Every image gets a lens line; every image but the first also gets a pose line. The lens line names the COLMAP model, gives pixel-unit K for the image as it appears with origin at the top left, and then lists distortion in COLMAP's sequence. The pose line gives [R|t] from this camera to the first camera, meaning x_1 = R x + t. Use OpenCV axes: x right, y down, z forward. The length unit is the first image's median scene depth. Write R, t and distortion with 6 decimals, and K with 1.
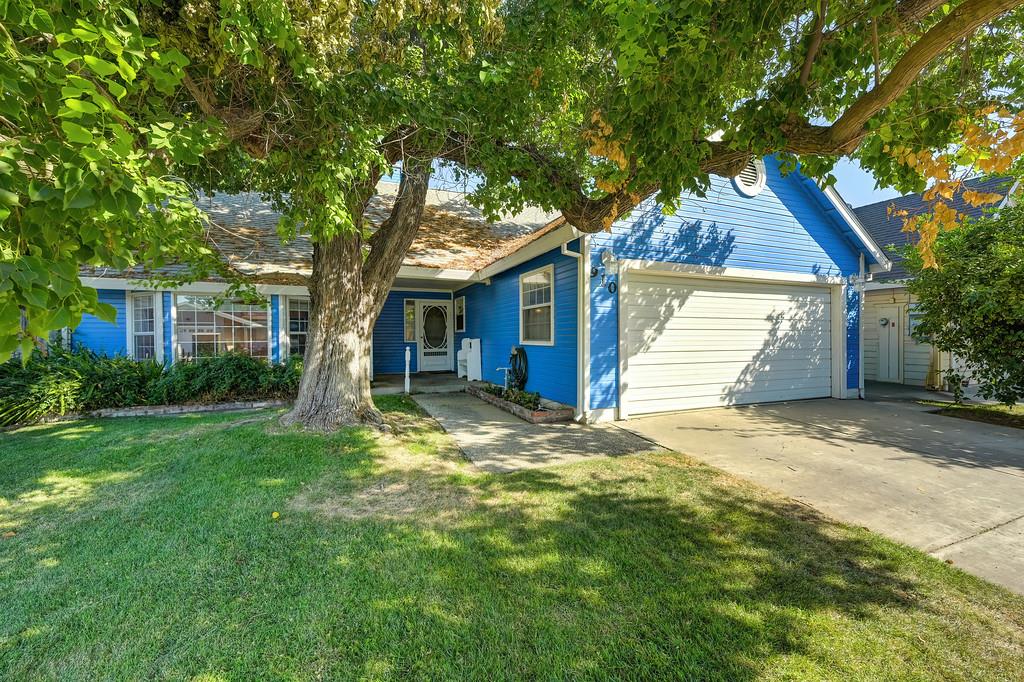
lens RADIAL K [[400.6, 0, 514.3], [0, 400.6, 340.4], [0, 0, 1]] dist [-0.004244, -0.000307]
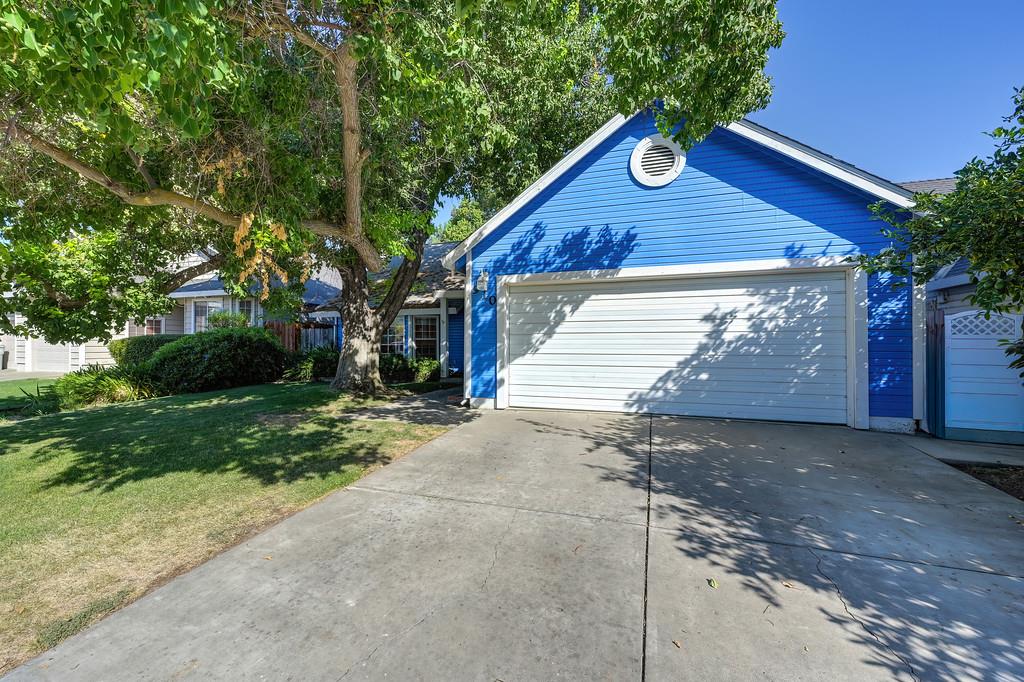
lens RADIAL K [[400.6, 0, 527.9], [0, 400.6, 343.1], [0, 0, 1]] dist [-0.004244, -0.000307]
pose [[0.767869, -0.000697, -0.640607, 1.014471], [-0.006871, 0.999933, -0.009325, 0.009280], [0.640570, 0.011562, 0.767812, 0.116263]]
